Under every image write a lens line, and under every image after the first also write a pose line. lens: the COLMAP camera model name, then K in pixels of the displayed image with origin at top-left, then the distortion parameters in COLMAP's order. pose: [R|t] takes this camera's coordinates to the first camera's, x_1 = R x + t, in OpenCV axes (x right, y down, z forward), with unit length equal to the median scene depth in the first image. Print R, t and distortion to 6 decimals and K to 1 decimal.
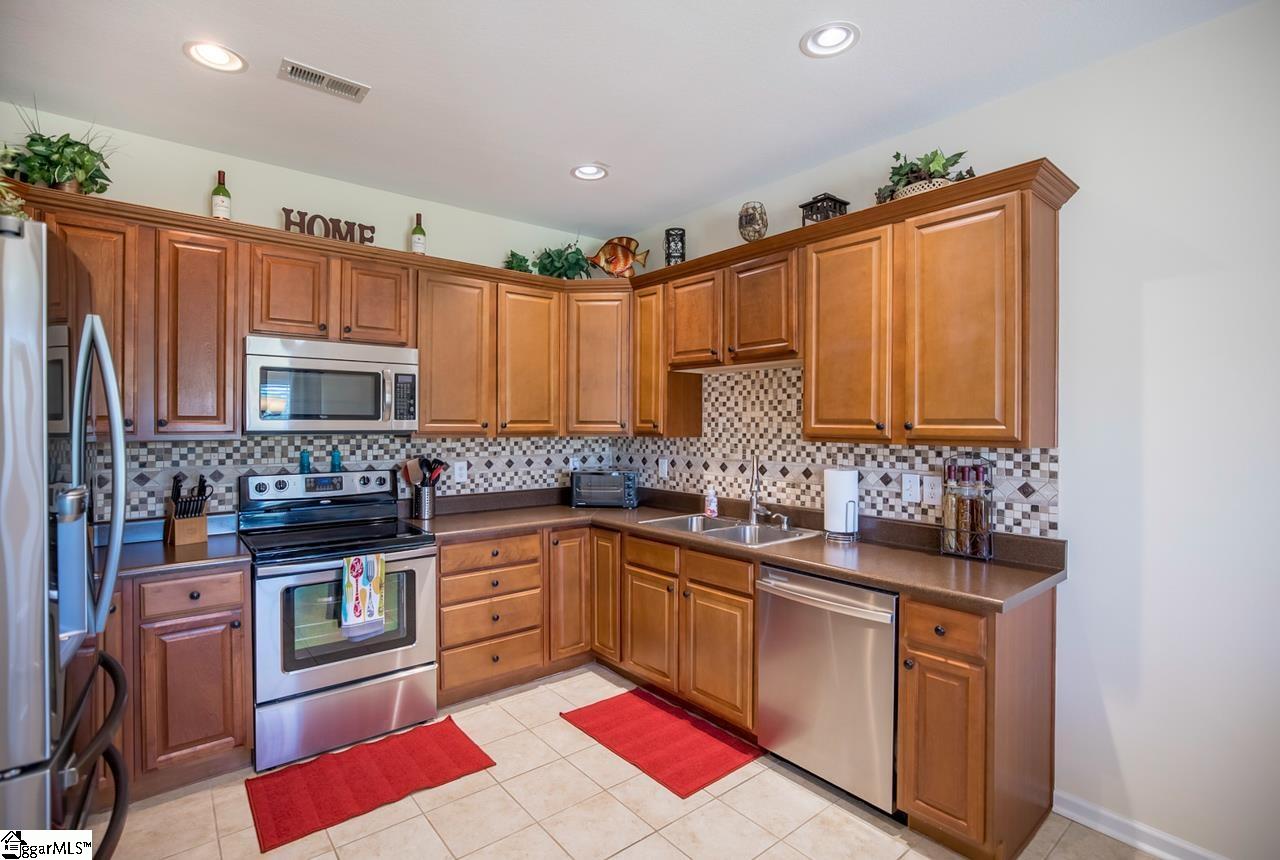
lens RADIAL K [[603.9, 0, 640.0], [0, 603.9, 430.0], [0, 0, 1]] dist [-0.058716, 0.032344]
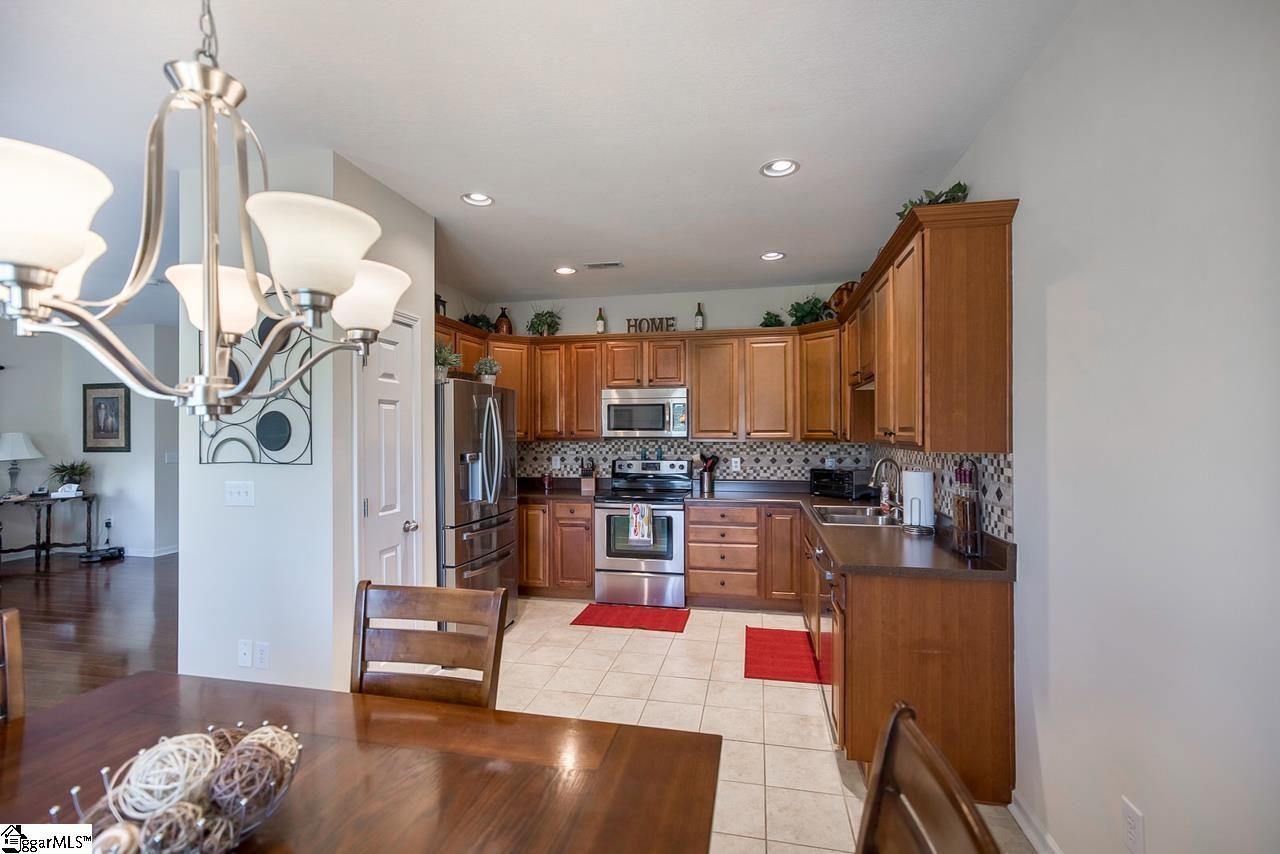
lens RADIAL K [[523.4, 0, 616.2], [0, 523.4, 433.5], [0, 0, 1]] dist [0.002042, 0.000571]
pose [[0.632713, -0.002371, -0.774382, 0.606078], [-0.003851, 0.999973, -0.006208, 0.001283], [0.774377, 0.006910, 0.632687, -0.077315]]
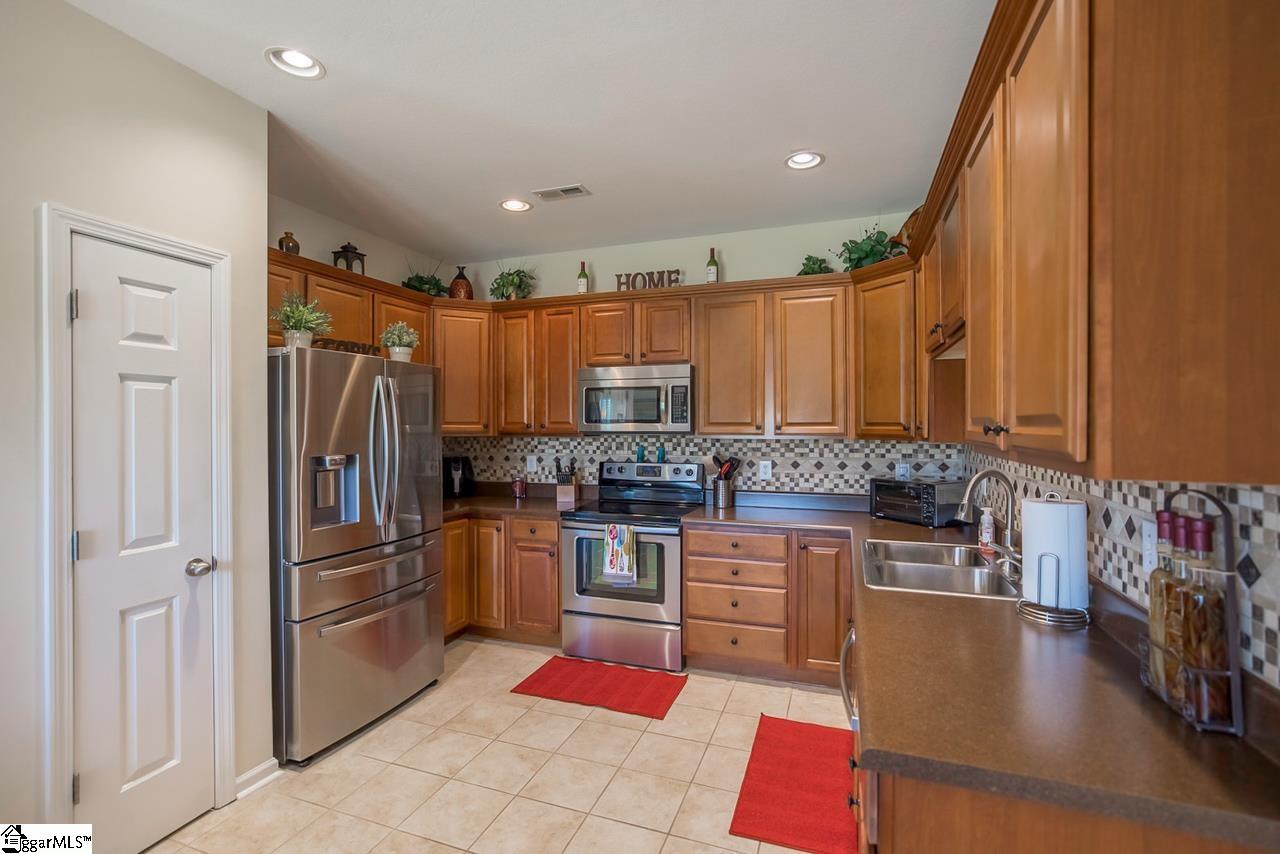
lens RADIAL K [[551.7, 0, 597.0], [0, 551.7, 427.5], [0, 0, 1]] dist [-0.027425, 0.012102]
pose [[0.510869, 0.000700, -0.859658, 0.462495], [-0.006523, 0.999974, -0.003063, -0.003046], [0.859634, 0.007173, 0.510860, 0.256630]]
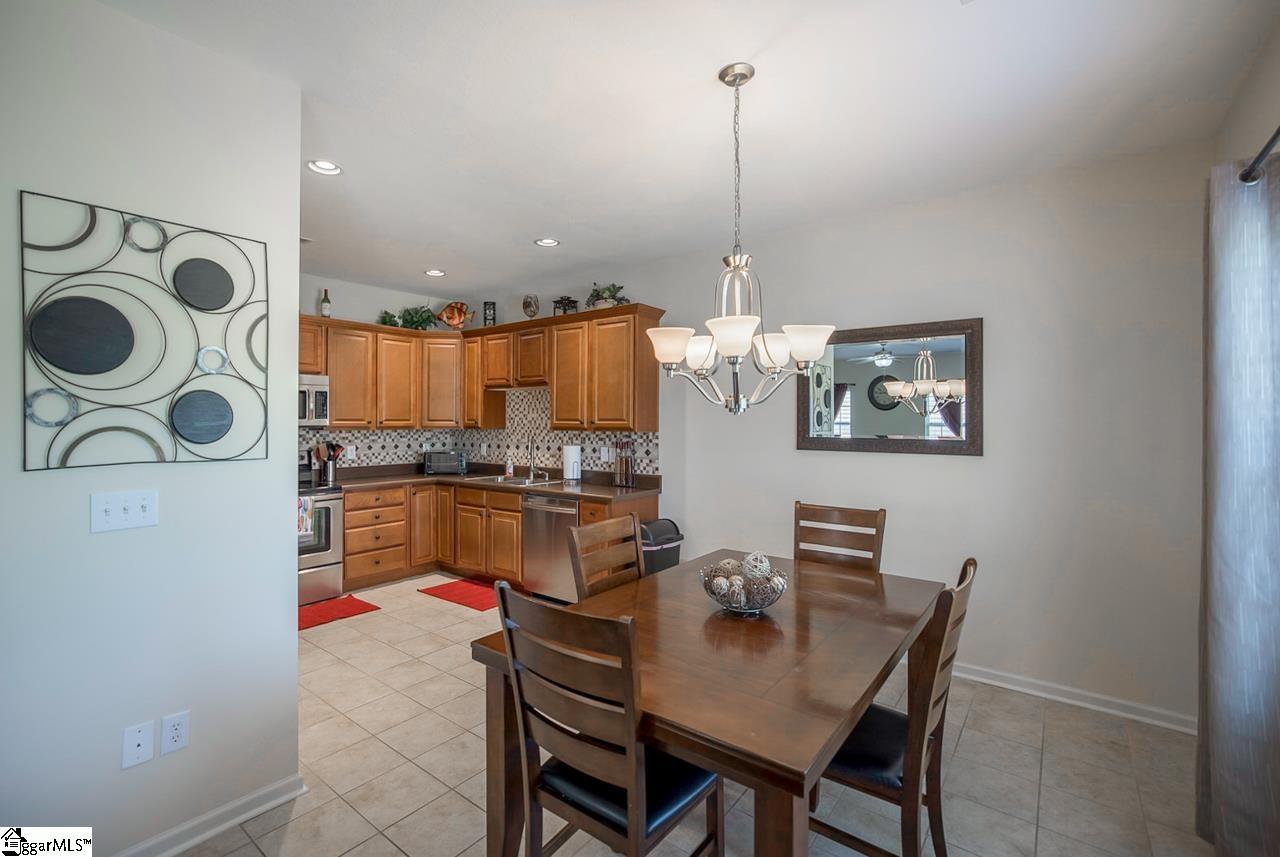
lens RADIAL K [[554.6, 0, 582.6], [0, 554.6, 422.1], [0, 0, 1]] dist [-0.059546, 0.012069]
pose [[0.986677, -0.001668, 0.162681, 0.070048], [0.003137, 0.999957, -0.008772, 0.006574], [-0.162660, 0.009166, 0.986640, -0.571160]]
